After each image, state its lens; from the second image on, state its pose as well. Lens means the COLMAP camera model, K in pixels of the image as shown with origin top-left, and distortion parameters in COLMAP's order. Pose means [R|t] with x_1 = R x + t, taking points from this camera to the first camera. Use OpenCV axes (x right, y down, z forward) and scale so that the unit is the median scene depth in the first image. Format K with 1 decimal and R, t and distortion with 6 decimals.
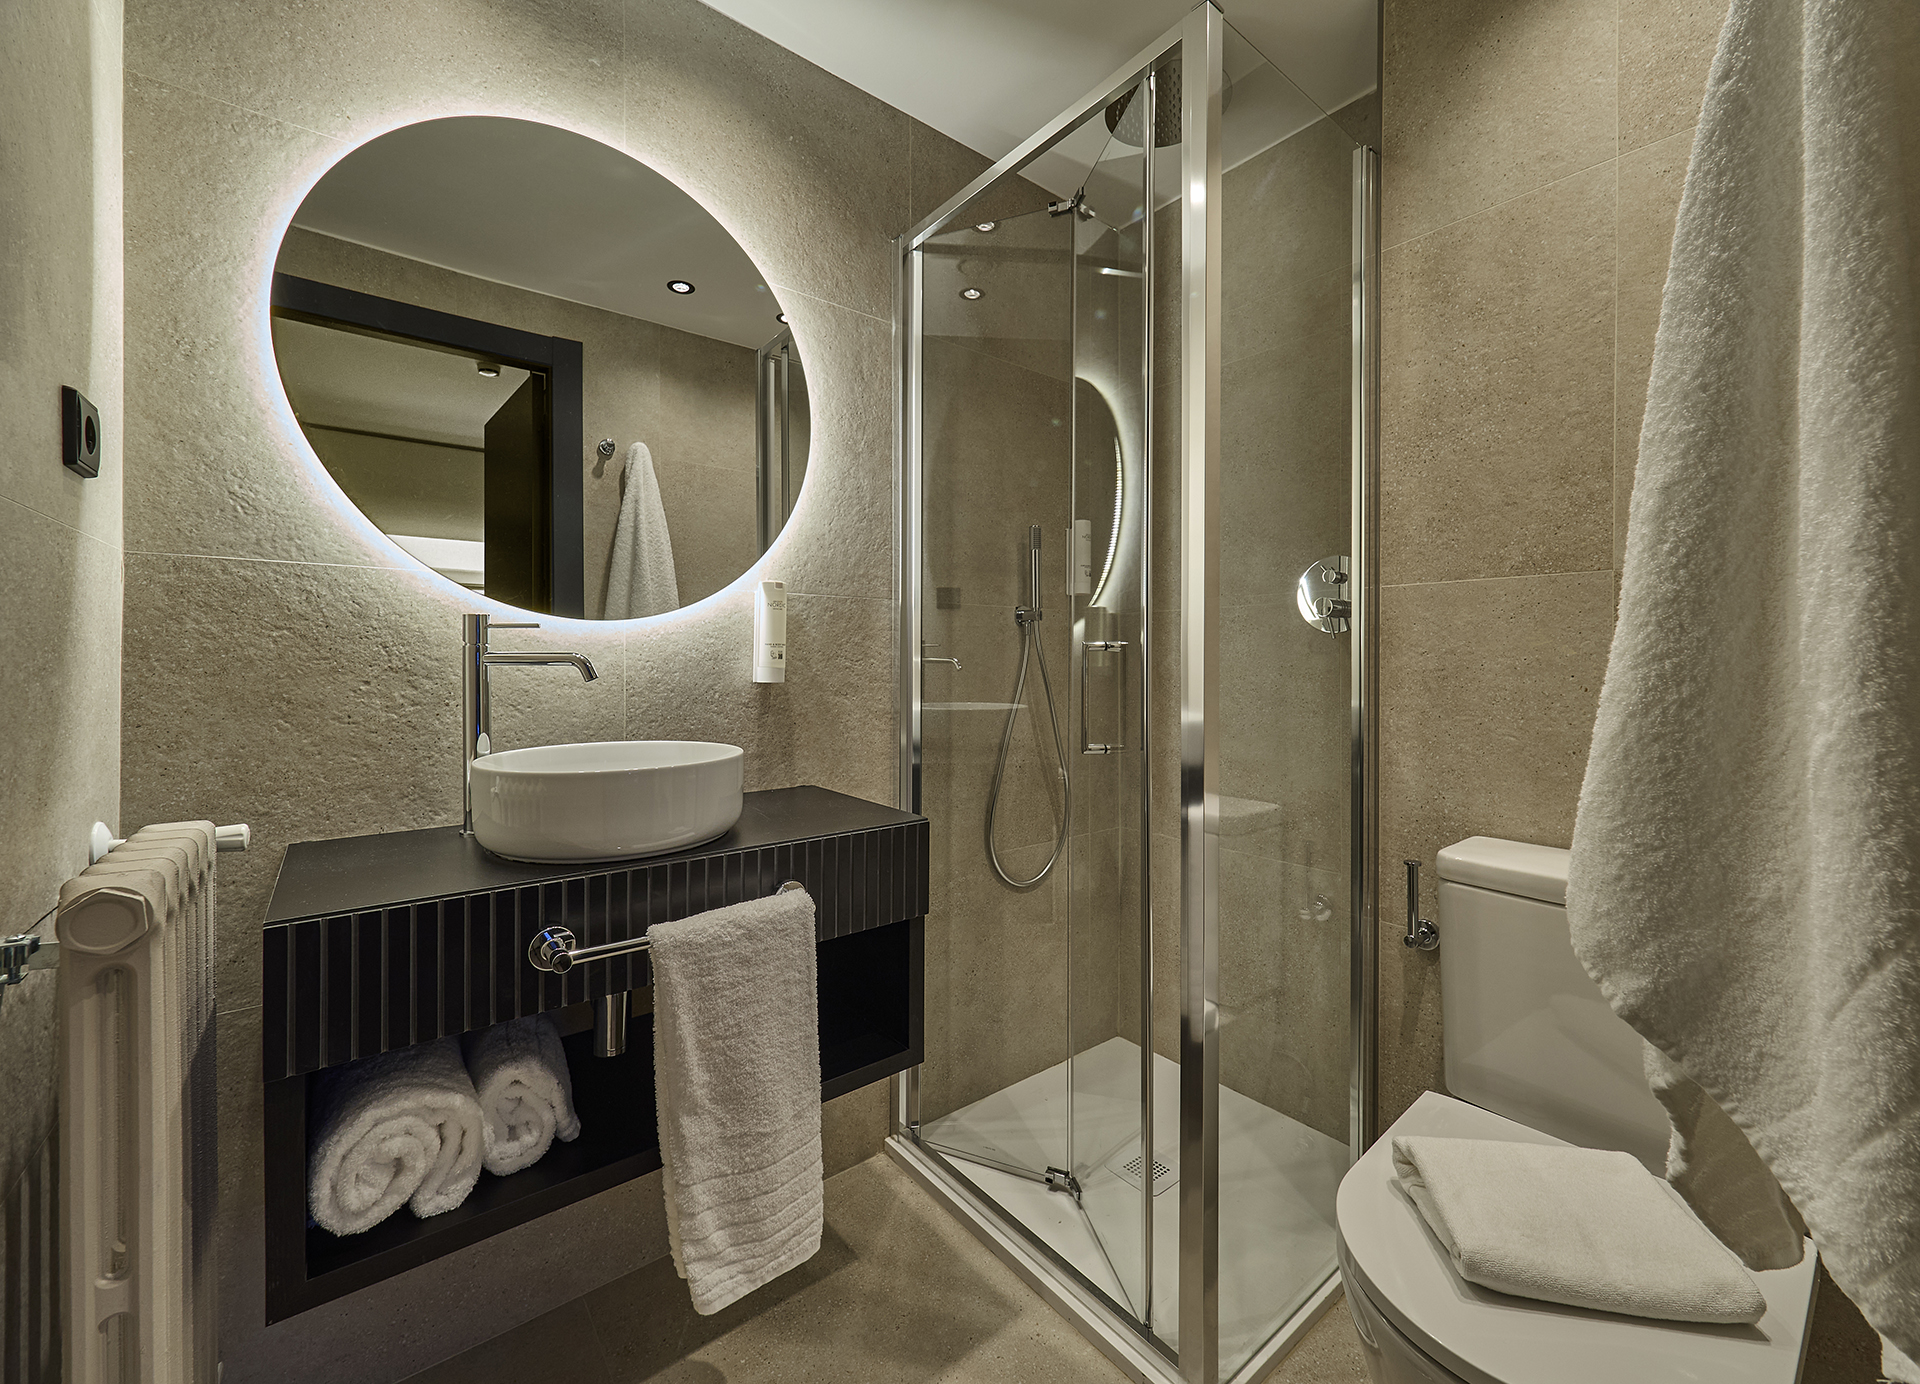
lens RADIAL K [[760.9, 0, 959.9], [0, 760.9, 677.8], [0, 0, 1]] dist [-0.000835, -0.000699]
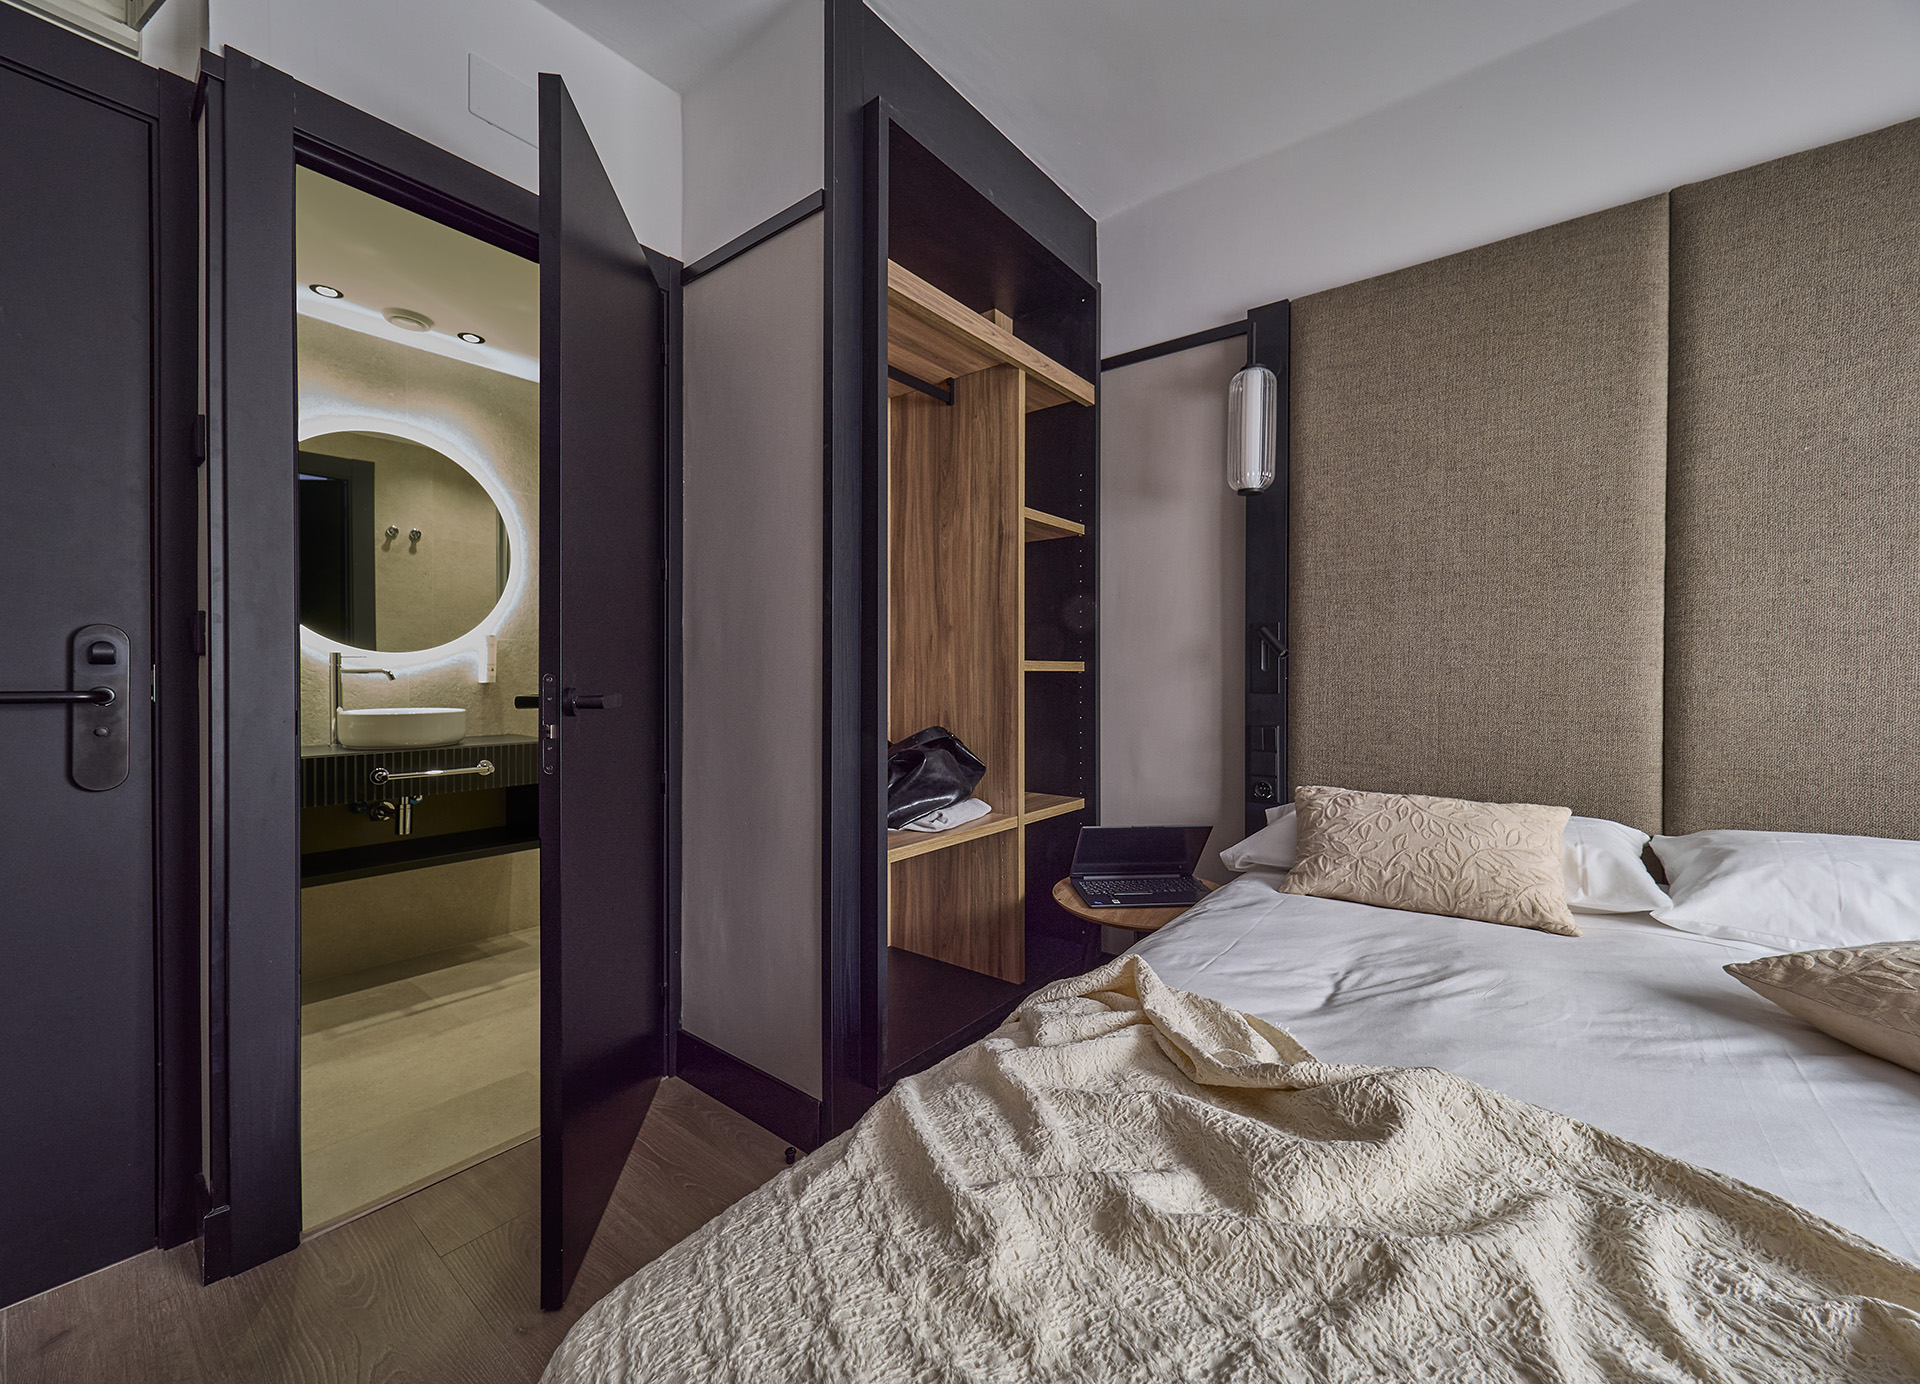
lens RADIAL K [[755.5, 0, 958.2], [0, 755.5, 678.8], [0, 0, 1]] dist [0.002279, -0.000689]
pose [[0.975906, -0.006003, 0.218107, 0.518165], [0.008765, 0.999893, -0.011702, 0.029829], [-0.218014, 0.013332, 0.975855, -1.209354]]
